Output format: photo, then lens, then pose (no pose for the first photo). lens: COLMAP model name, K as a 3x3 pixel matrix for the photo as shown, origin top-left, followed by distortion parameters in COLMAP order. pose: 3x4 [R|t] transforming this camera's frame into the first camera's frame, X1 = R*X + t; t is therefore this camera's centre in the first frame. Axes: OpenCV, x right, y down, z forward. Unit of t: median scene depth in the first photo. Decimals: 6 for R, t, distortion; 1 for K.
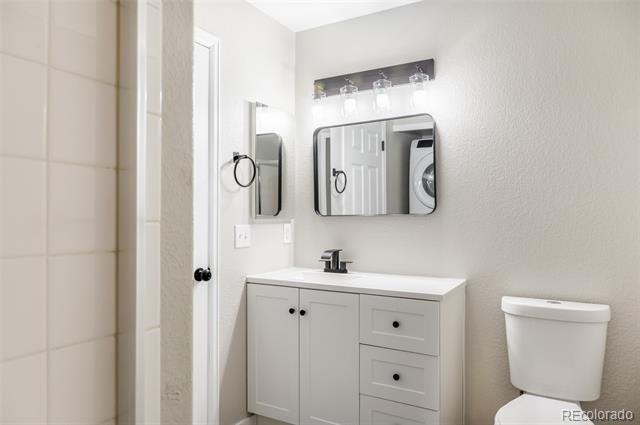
lens RADIAL K [[444.3, 0, 318.3], [0, 444.3, 215.5], [0, 0, 1]] dist [0.001940, 0.000001]
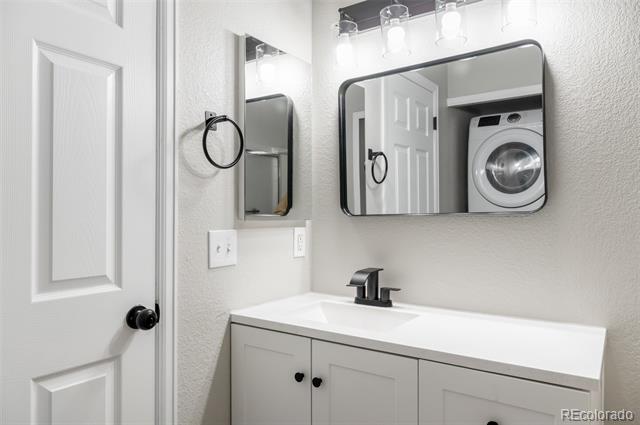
lens RADIAL K [[444.3, 0, 318.3], [0, 444.3, 215.5], [0, 0, 1]] dist [0.001940, 0.000001]
pose [[0.996874, -0.002255, -0.078974, 0.010387], [0.002287, 0.999997, 0.000305, 0.000483], [0.078973, -0.000485, 0.996877, 0.342961]]
